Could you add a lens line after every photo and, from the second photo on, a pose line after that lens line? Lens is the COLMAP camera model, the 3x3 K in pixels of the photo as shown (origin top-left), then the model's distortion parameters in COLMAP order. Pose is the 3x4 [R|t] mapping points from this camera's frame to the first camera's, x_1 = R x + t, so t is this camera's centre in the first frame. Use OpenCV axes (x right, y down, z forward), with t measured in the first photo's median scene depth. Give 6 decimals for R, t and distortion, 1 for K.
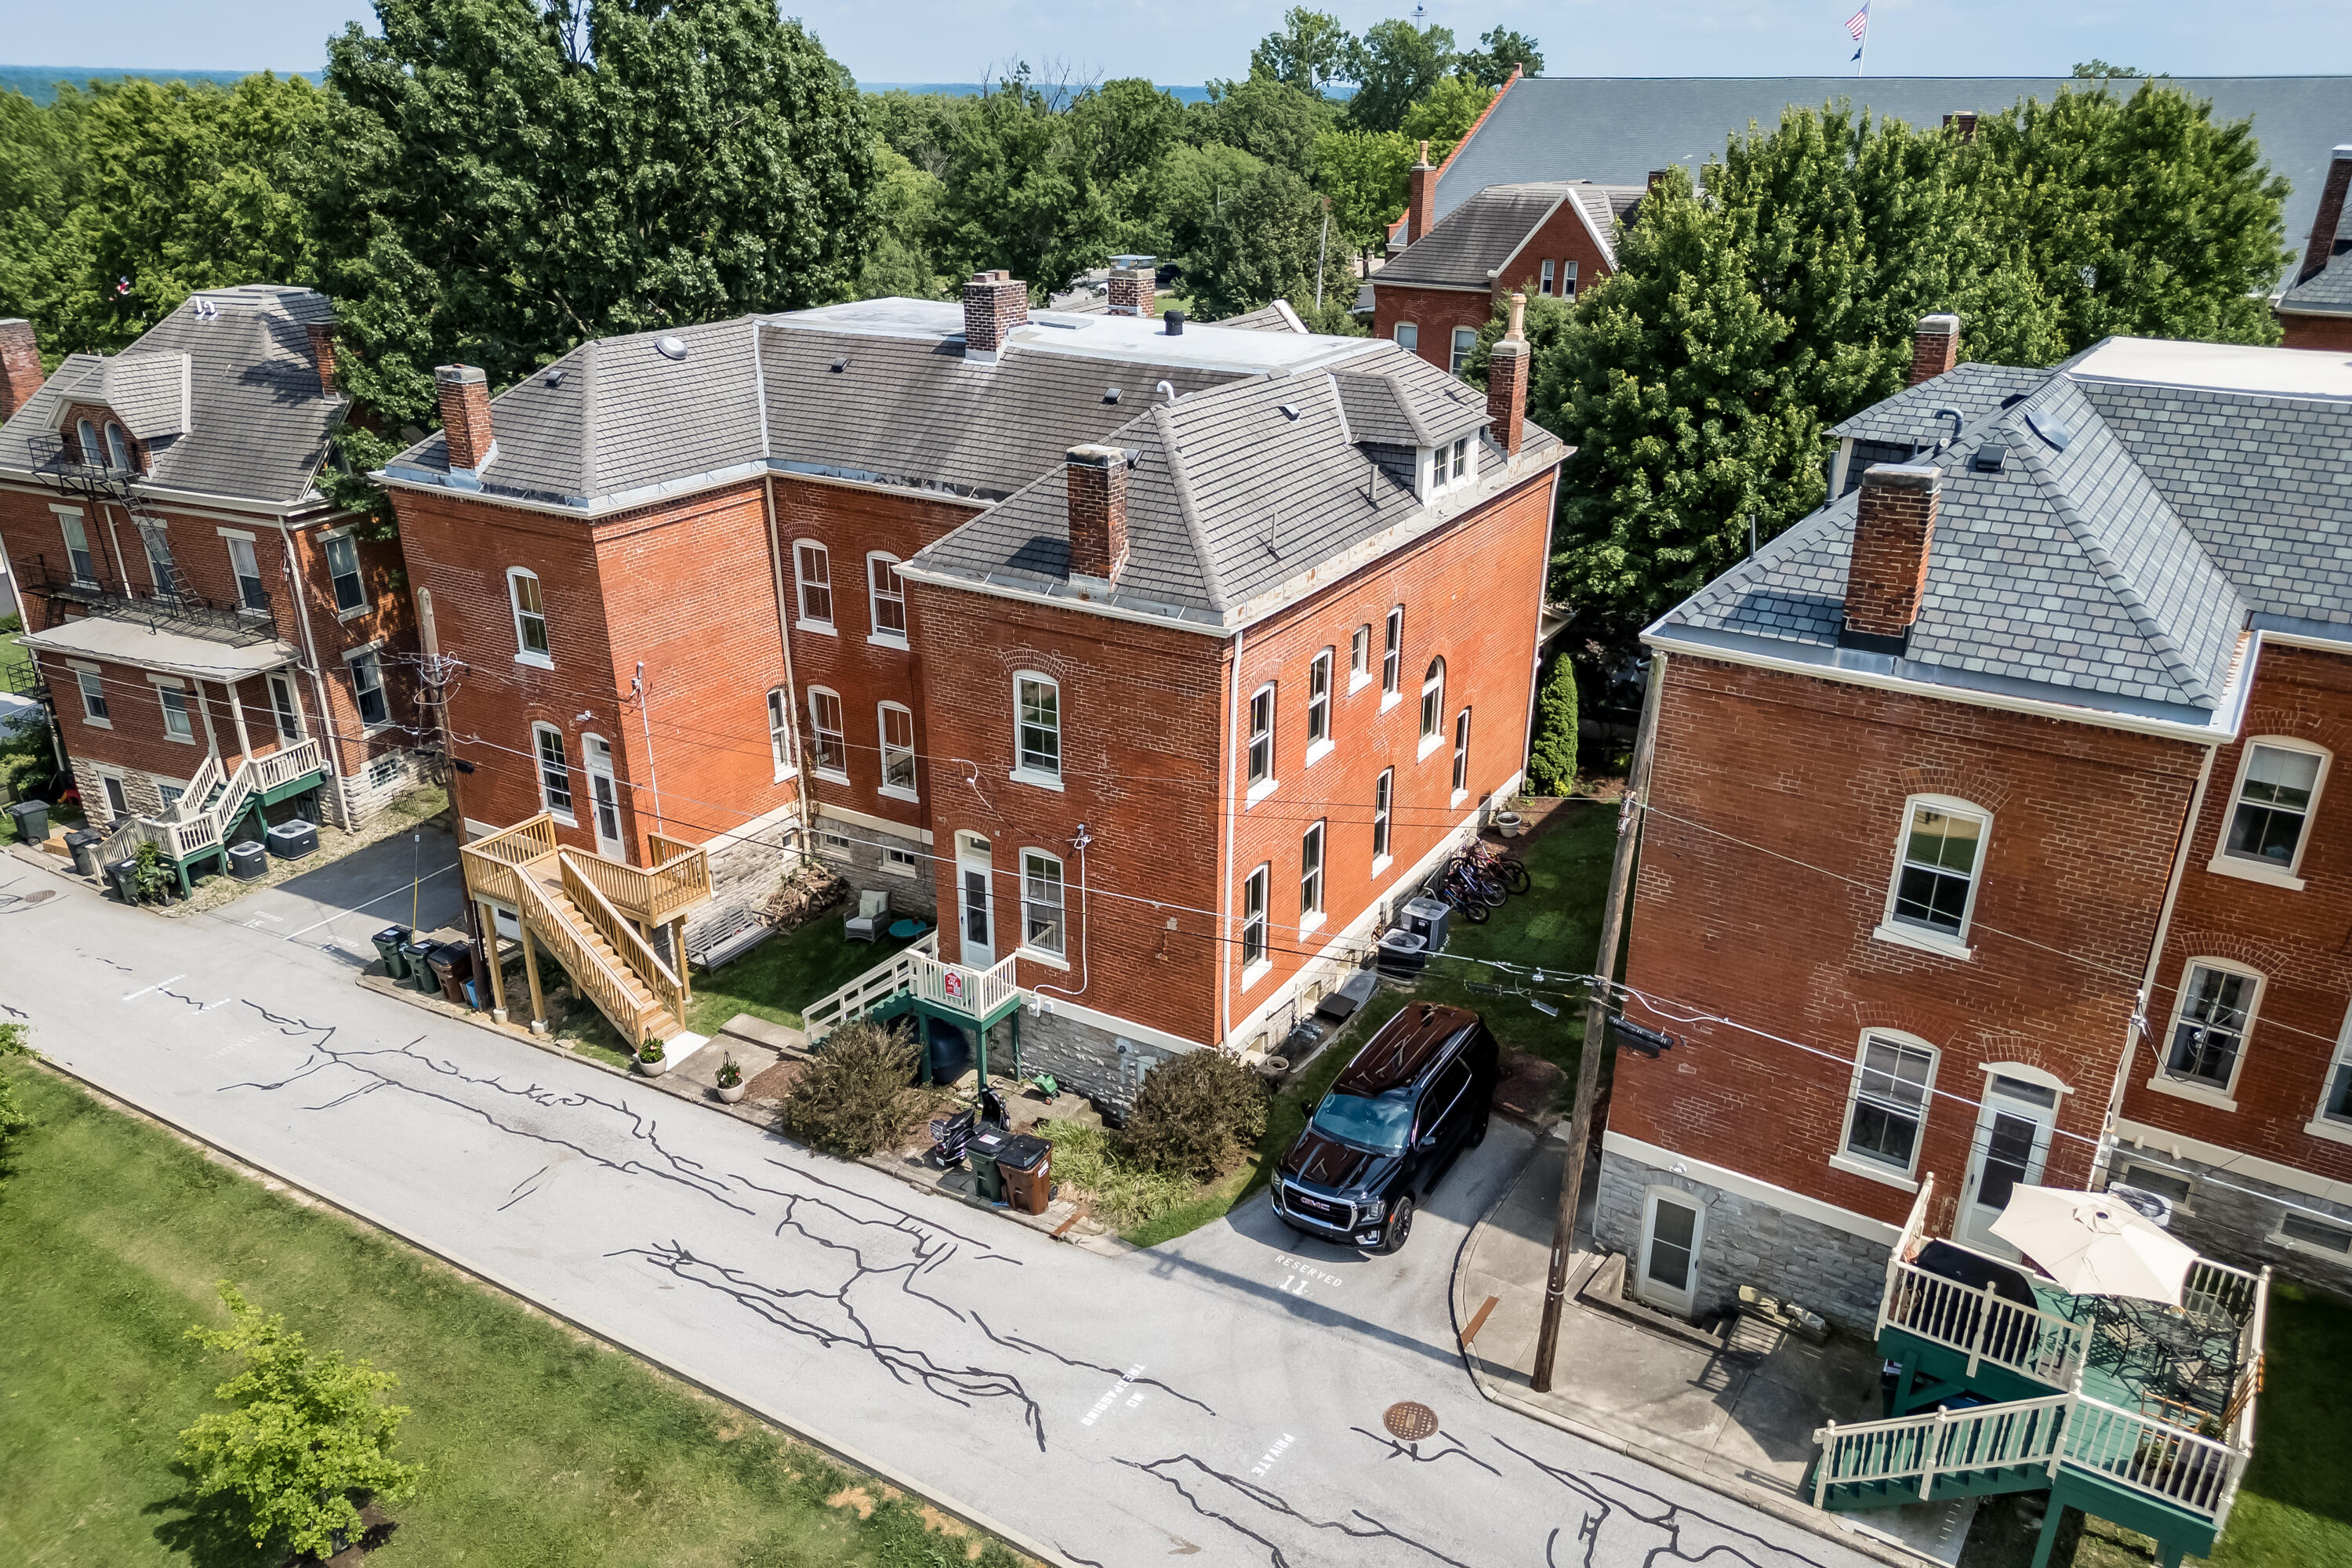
lens RADIAL K [[1673.3, 0, 1178.8], [0, 1673.3, 783.1], [0, 0, 1]] dist [0.045195, -0.033604]
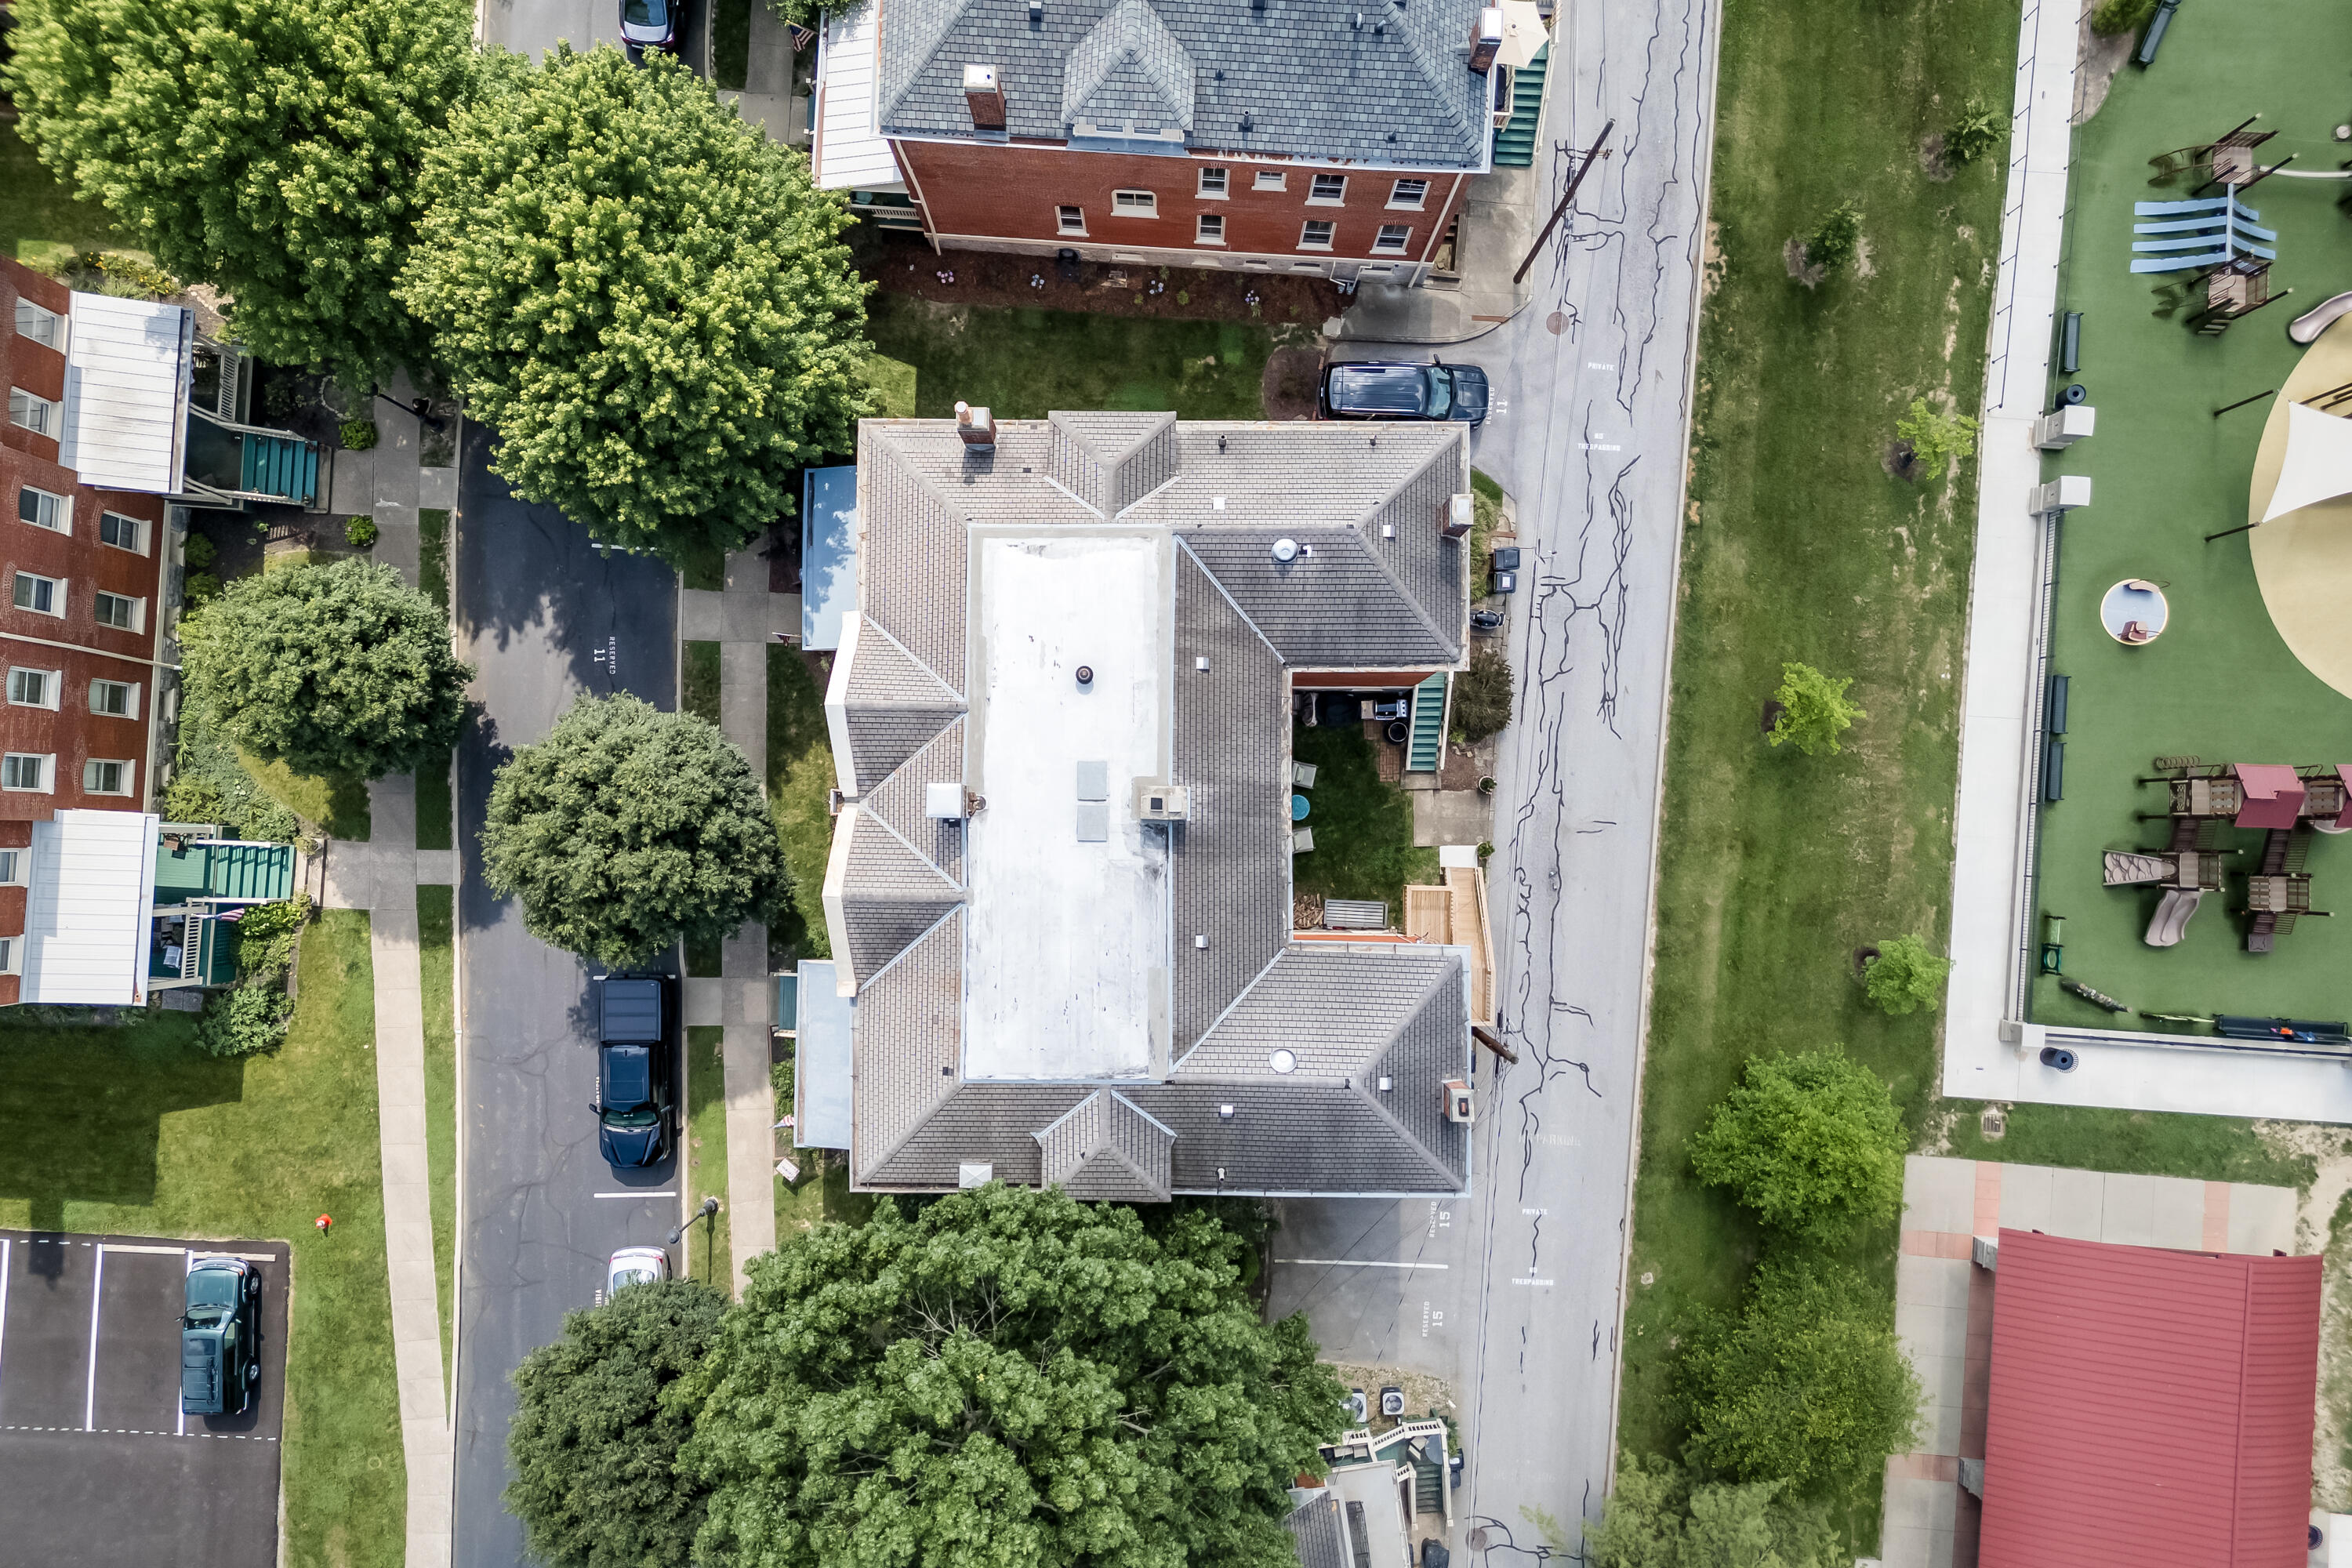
lens RADIAL K [[1673.3, 0, 1176.5], [0, 1673.3, 780.4], [0, 0, 1]] dist [0.045195, -0.033604]
pose [[-0.506868, -0.861709, 0.023291, -0.128090], [0.333582, -0.171160, 0.927053, -1.350641], [-0.794864, 0.477663, 0.374206, 0.547647]]
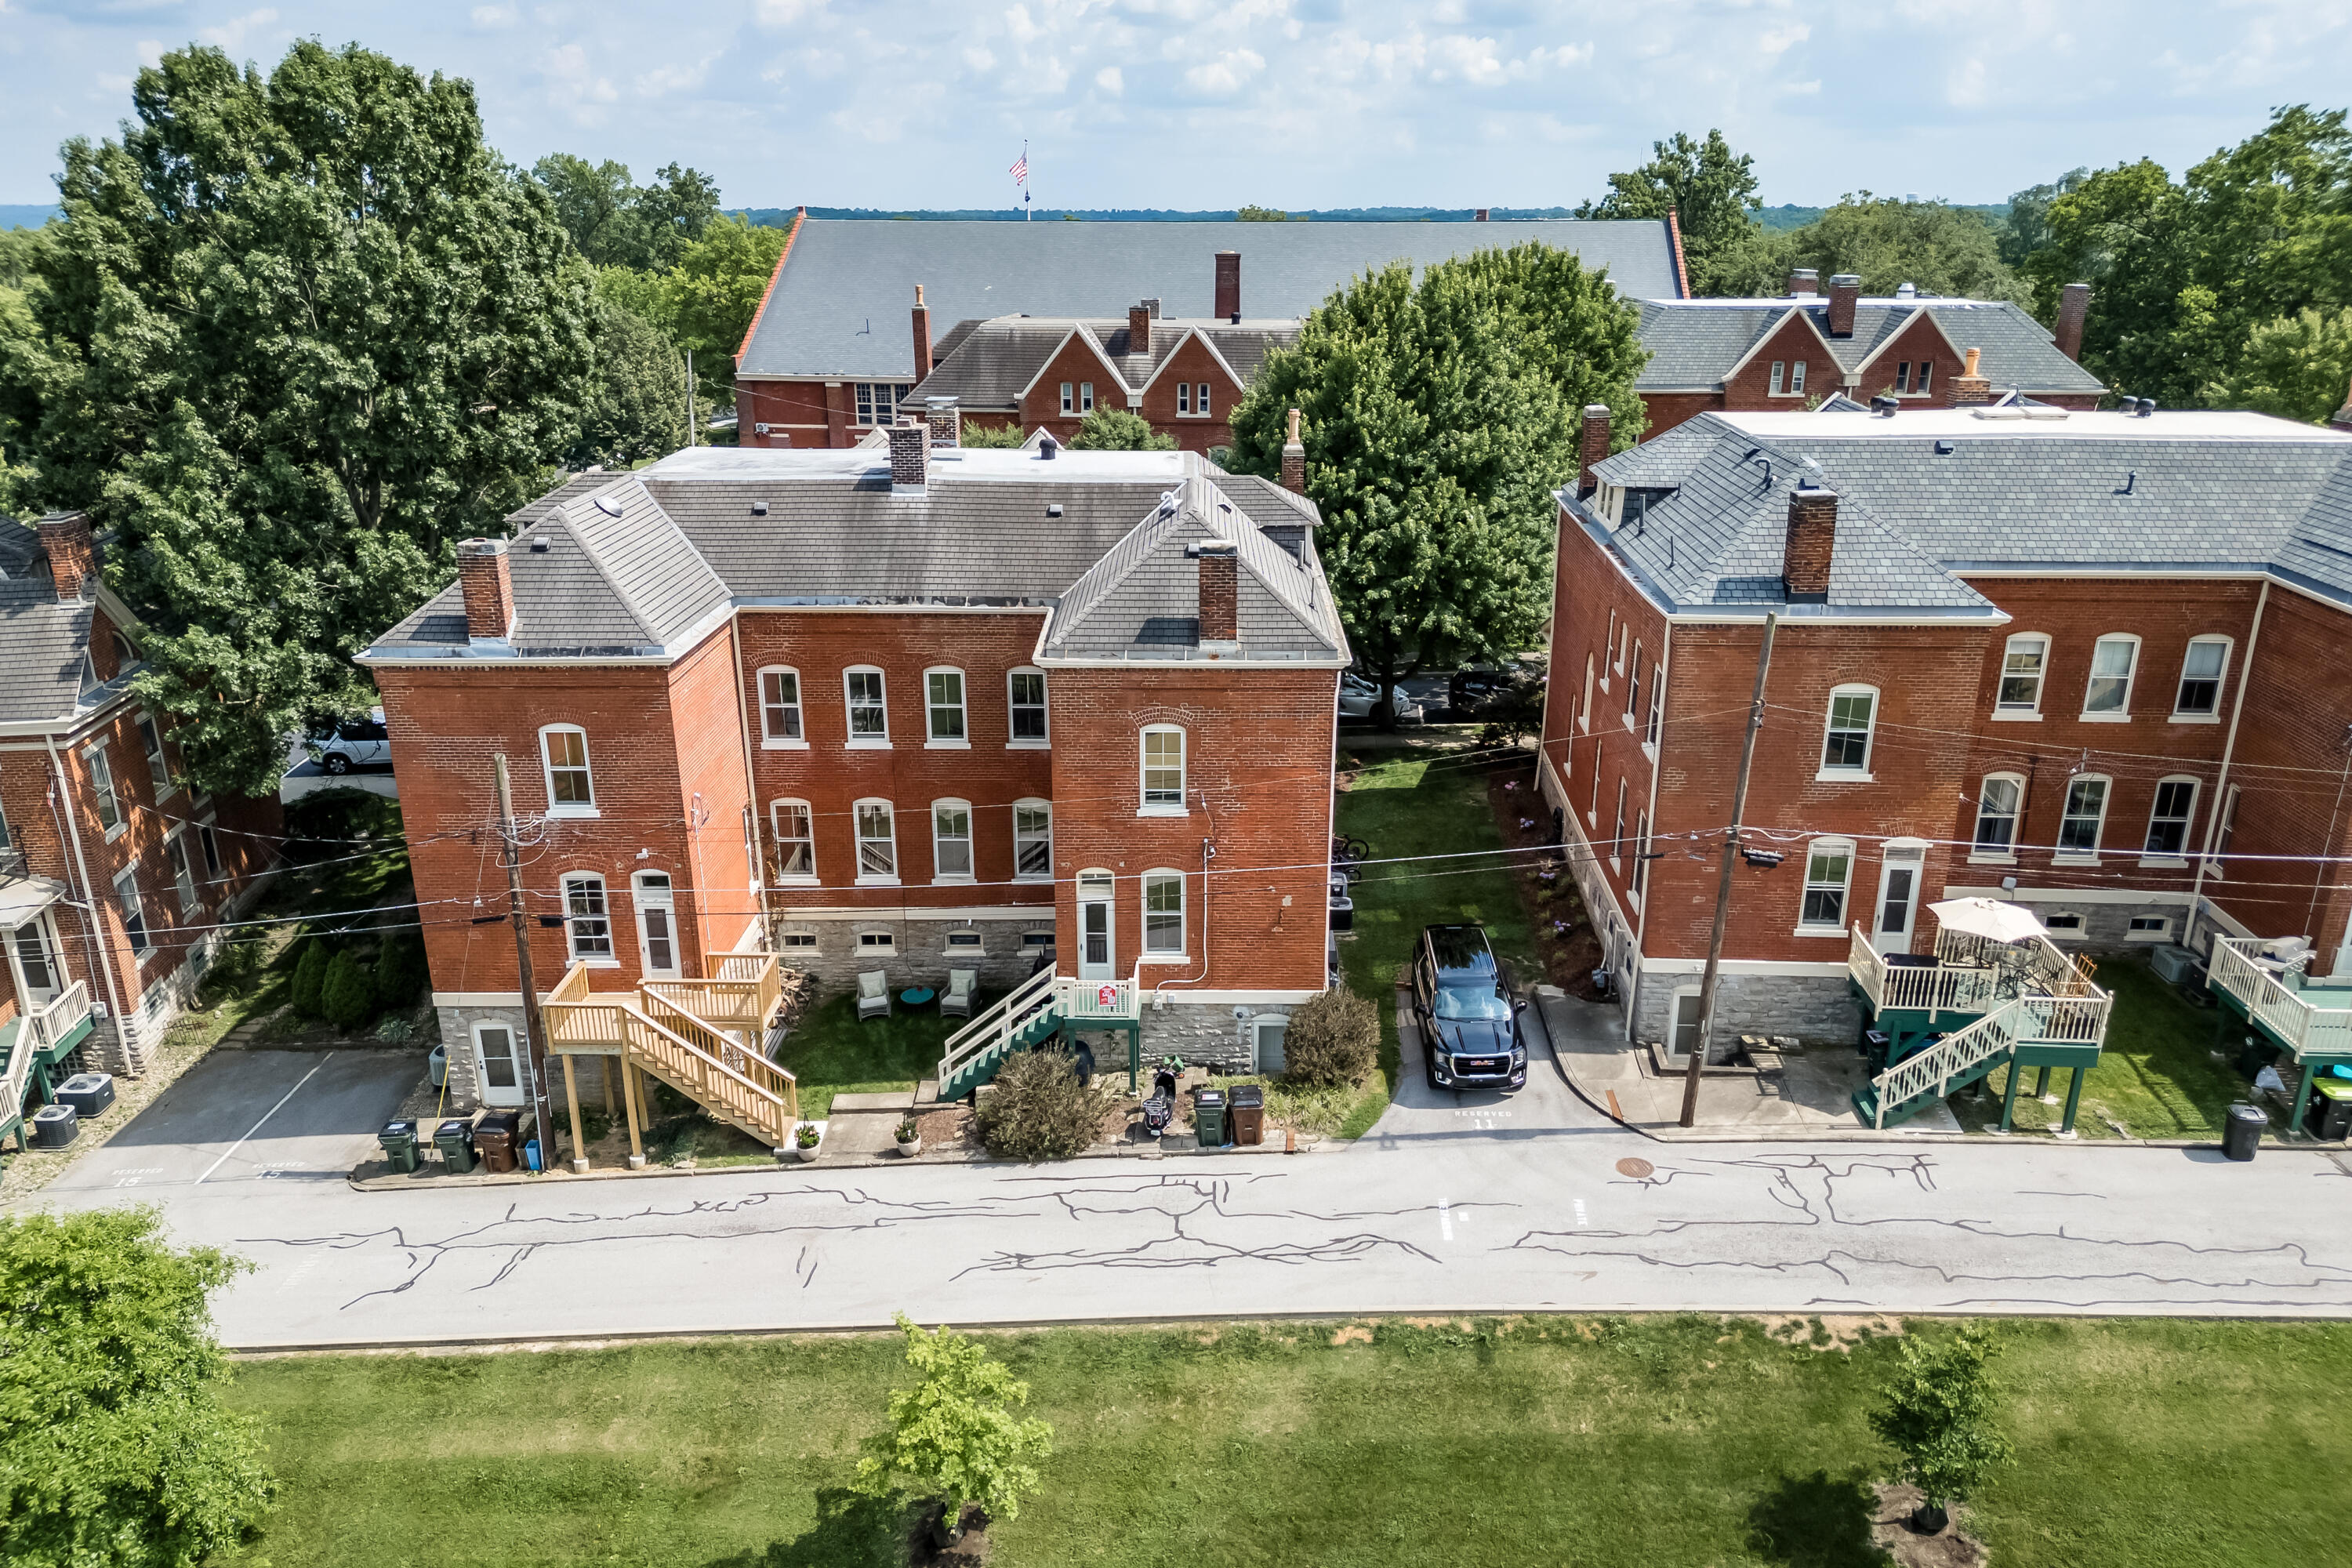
lens RADIAL K [[1673.3, 0, 1180.0], [0, 1673.3, 787.6], [0, 0, 1]] dist [0.045195, -0.033604]
pose [[0.864198, -0.168319, 0.474163, -0.538750], [0.196844, 0.980376, -0.010747, -0.002952], [-0.463049, 0.102624, 0.880371, -0.083987]]
